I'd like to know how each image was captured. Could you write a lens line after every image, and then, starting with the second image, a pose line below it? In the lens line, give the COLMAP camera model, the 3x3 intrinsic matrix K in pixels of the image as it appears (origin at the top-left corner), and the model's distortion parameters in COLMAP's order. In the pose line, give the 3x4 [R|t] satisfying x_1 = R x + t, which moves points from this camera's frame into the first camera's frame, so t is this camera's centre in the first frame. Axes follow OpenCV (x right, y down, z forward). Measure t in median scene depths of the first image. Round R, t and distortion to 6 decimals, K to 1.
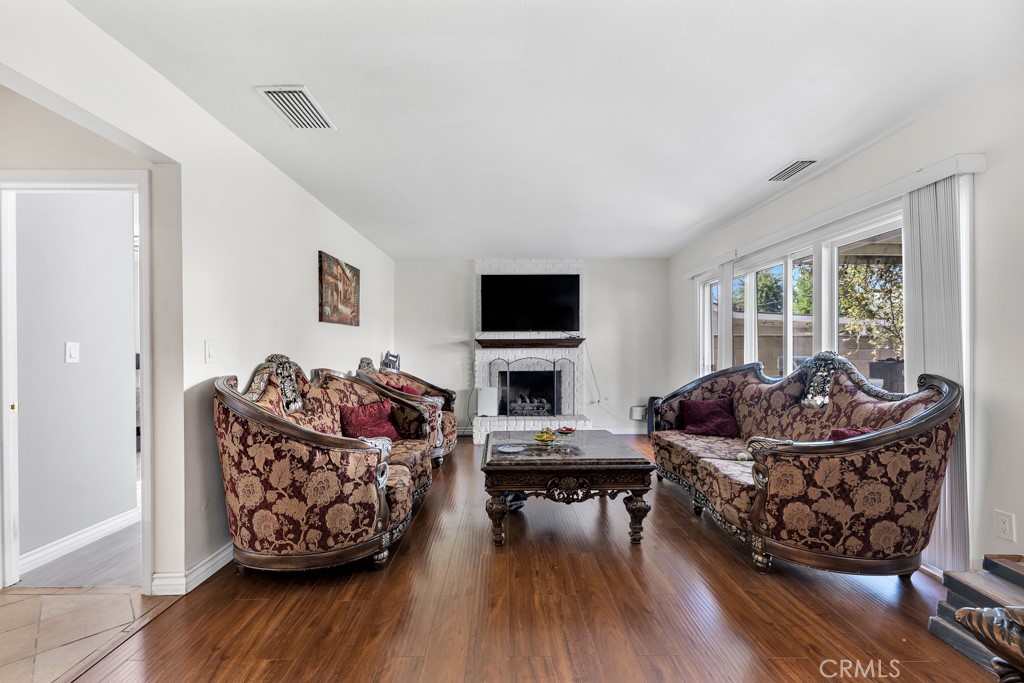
lens RADIAL K [[428.6, 0, 505.2], [0, 428.6, 352.1], [0, 0, 1]] dist [0.000290, -0.000859]
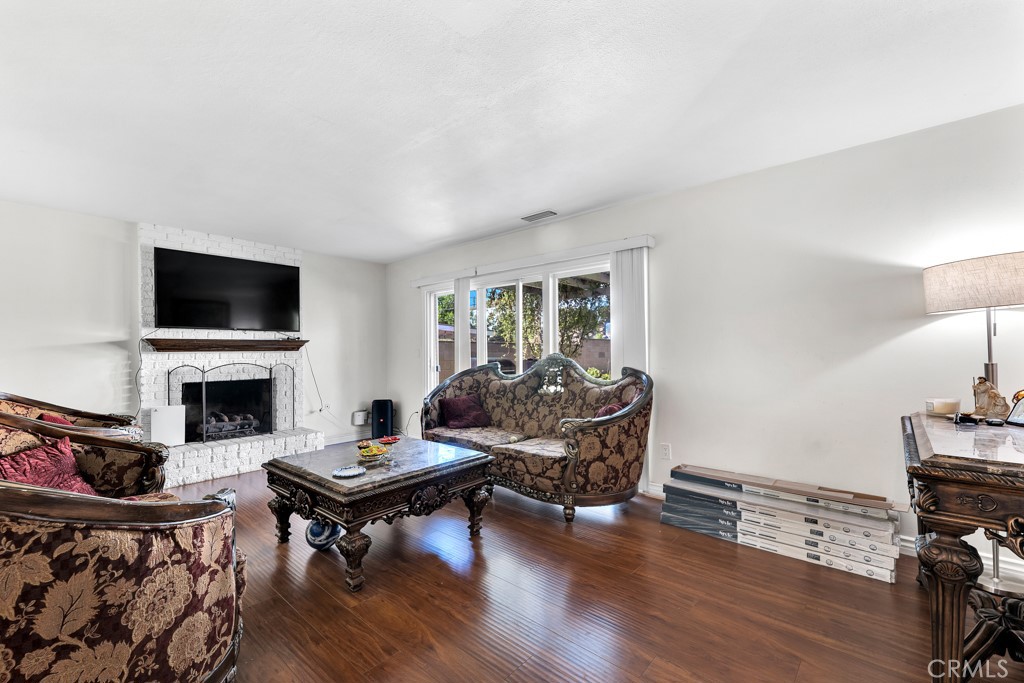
lens RADIAL K [[428.6, 0, 505.2], [0, 428.6, 352.1], [0, 0, 1]] dist [0.000290, -0.000859]
pose [[0.664950, -0.001062, 0.746887, -0.398996], [0.007905, 0.999953, -0.005617, 0.001213], [-0.746846, 0.009639, 0.664927, 0.215230]]
